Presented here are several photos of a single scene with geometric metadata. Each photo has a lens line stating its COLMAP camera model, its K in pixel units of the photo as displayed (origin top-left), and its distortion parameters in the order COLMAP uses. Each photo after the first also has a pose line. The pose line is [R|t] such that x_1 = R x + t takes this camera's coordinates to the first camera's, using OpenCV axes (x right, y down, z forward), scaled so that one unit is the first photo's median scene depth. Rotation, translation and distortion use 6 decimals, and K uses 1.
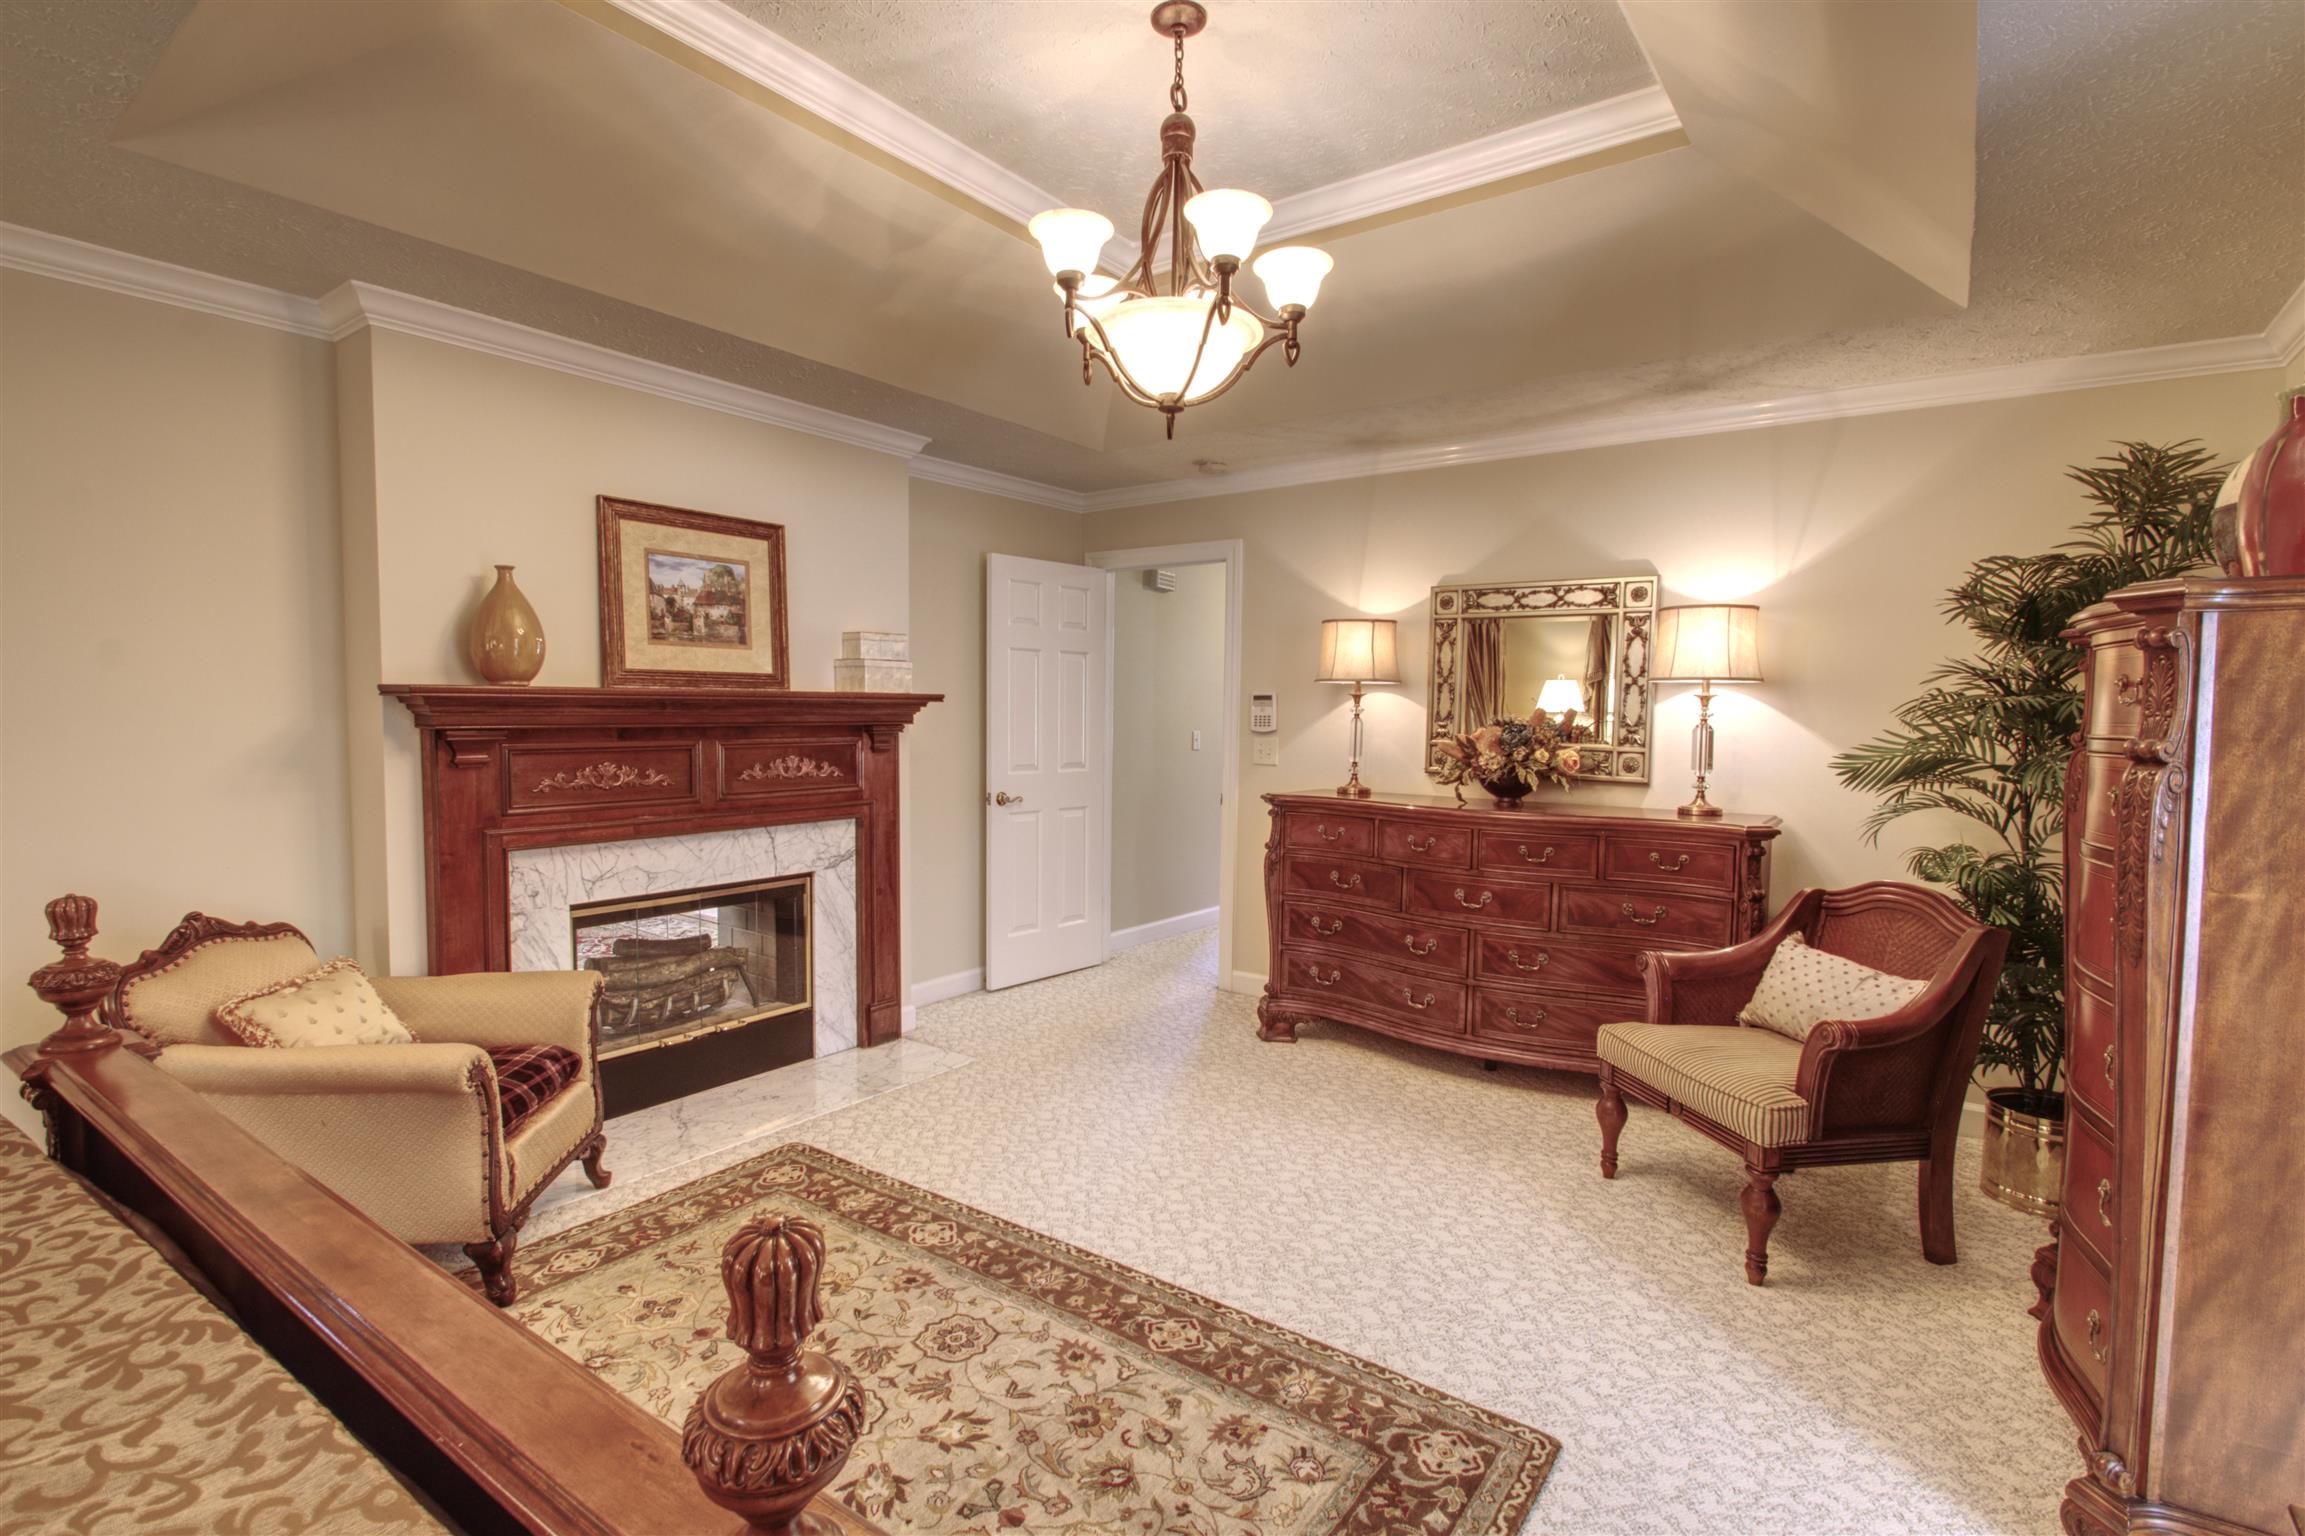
lens RADIAL K [[1115.4, 0, 1153.2], [0, 1115.4, 769.4], [0, 0, 1]] dist [0.000316, 0.000020]
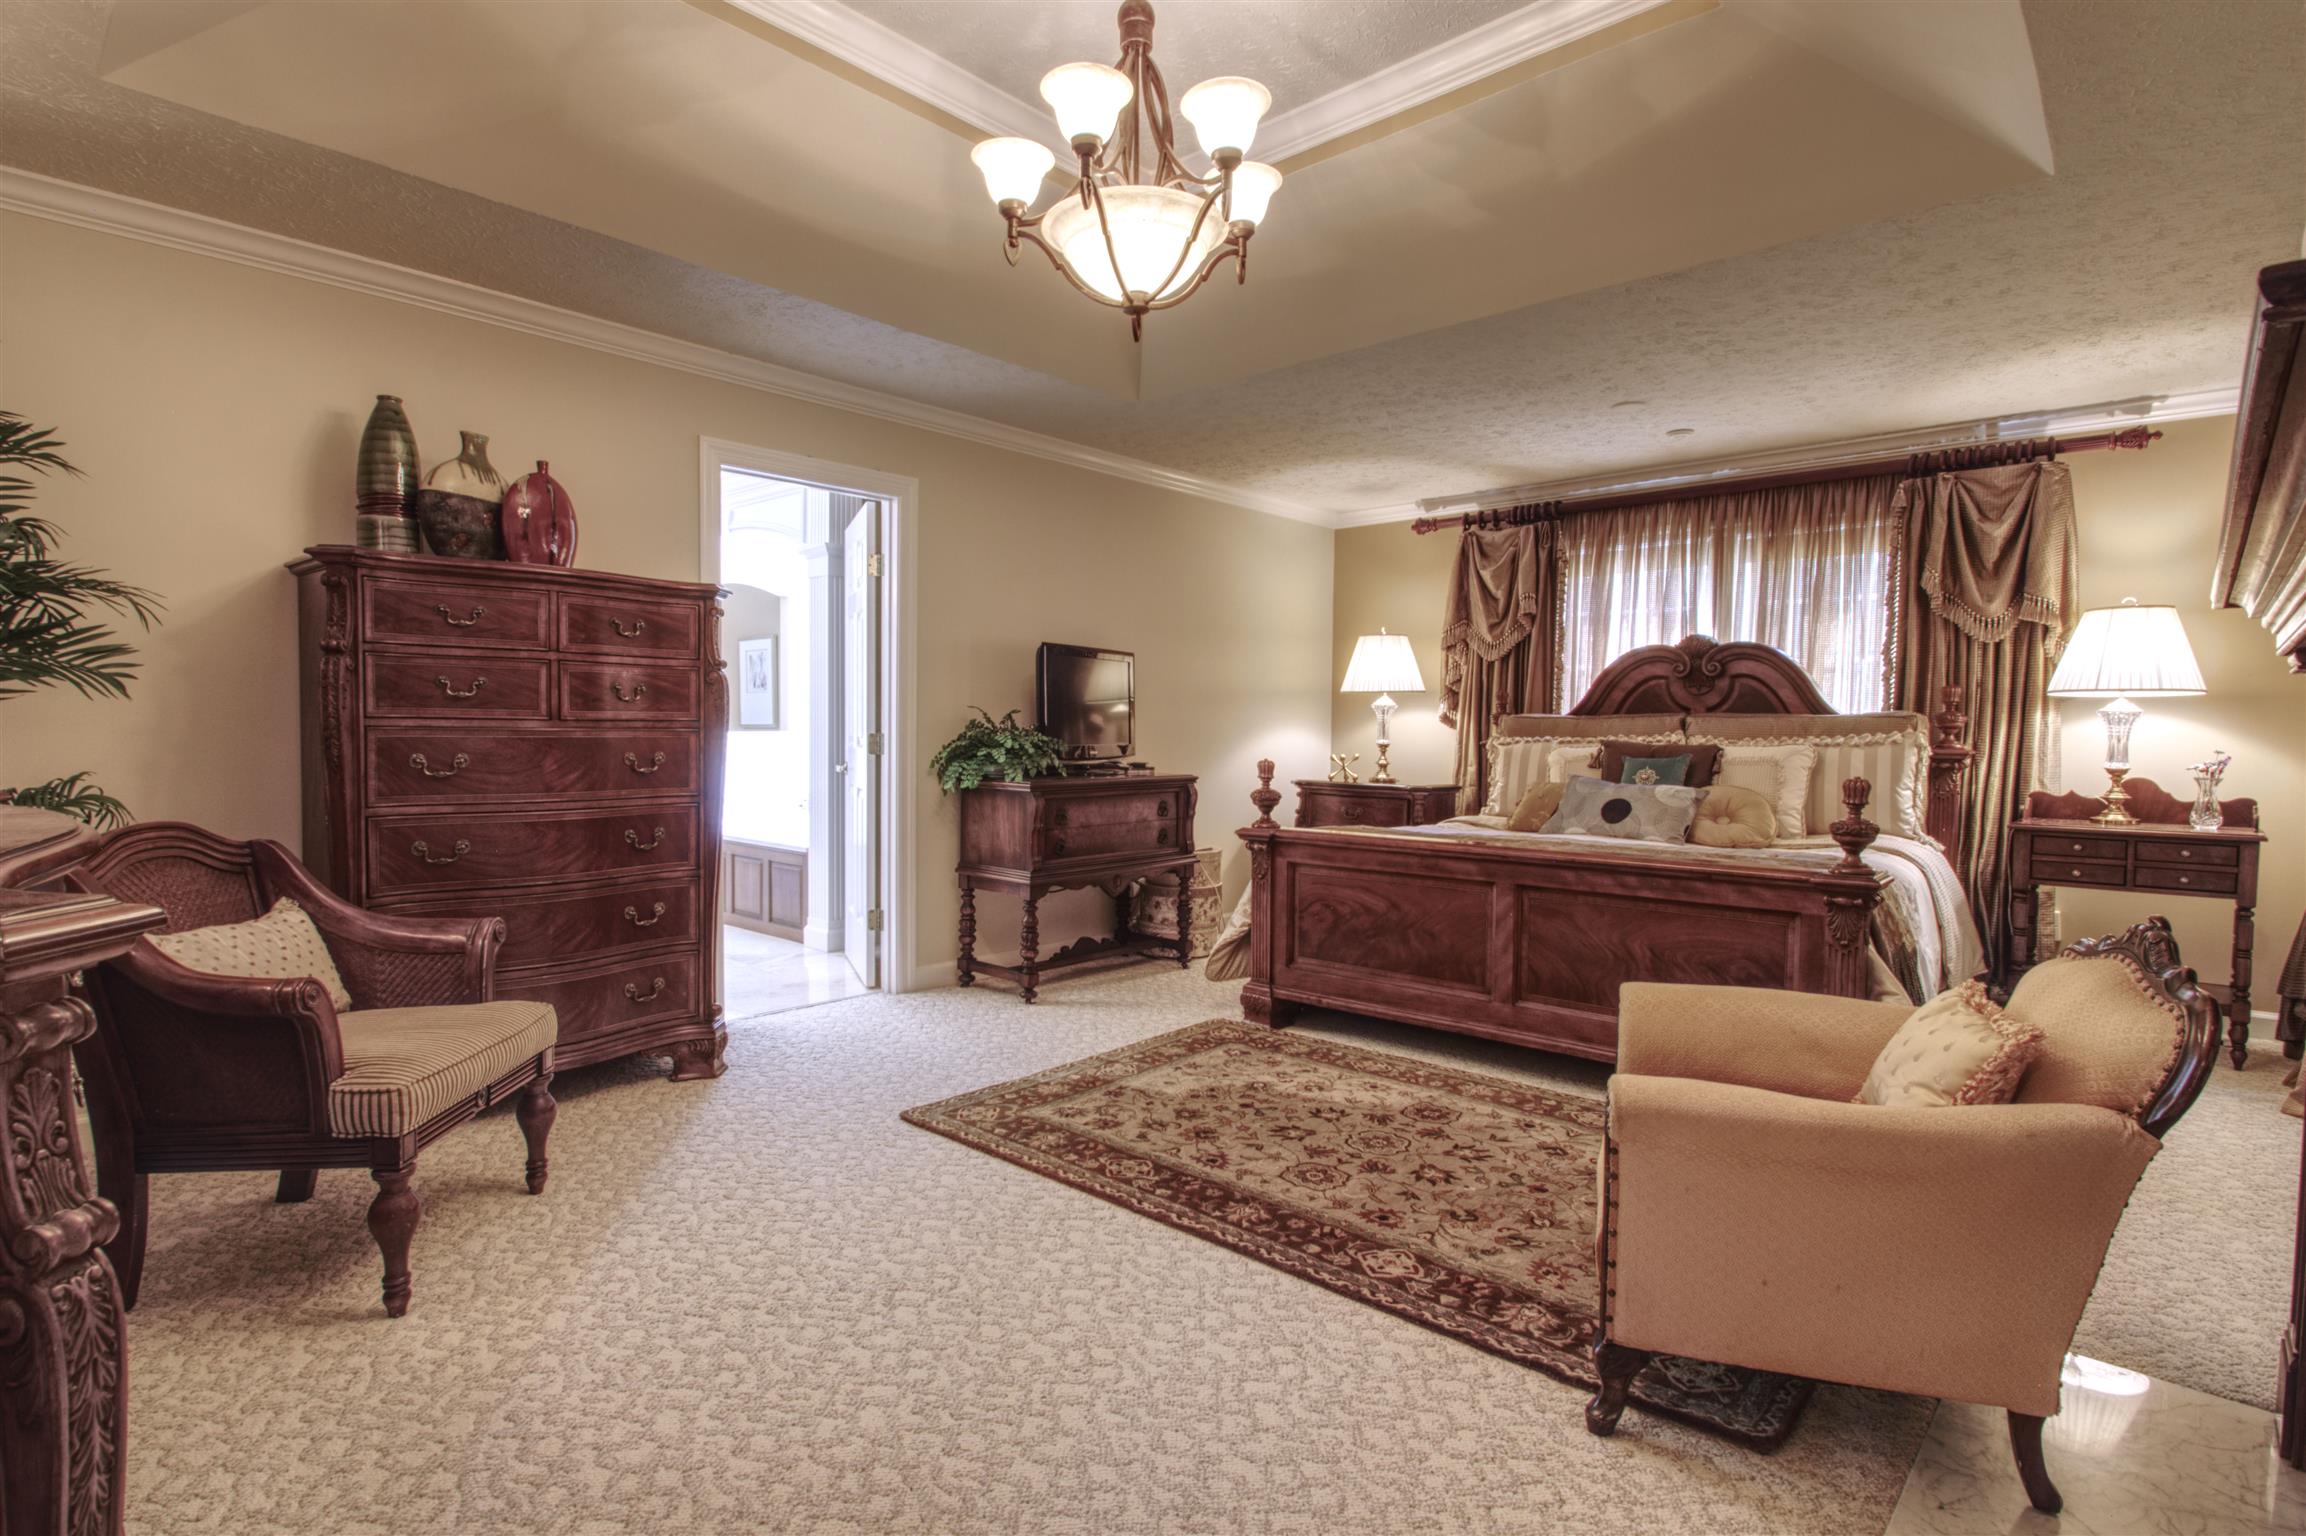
lens RADIAL K [[1115.9, 0, 1152.9], [0, 1115.9, 777.2], [0, 0, 1]] dist [0.000316, 0.000020]
pose [[-0.993835, -0.028046, 0.107259, -0.119967], [-0.016646, 0.994255, 0.105737, -0.028443], [-0.109609, 0.103300, -0.988592, 2.113926]]
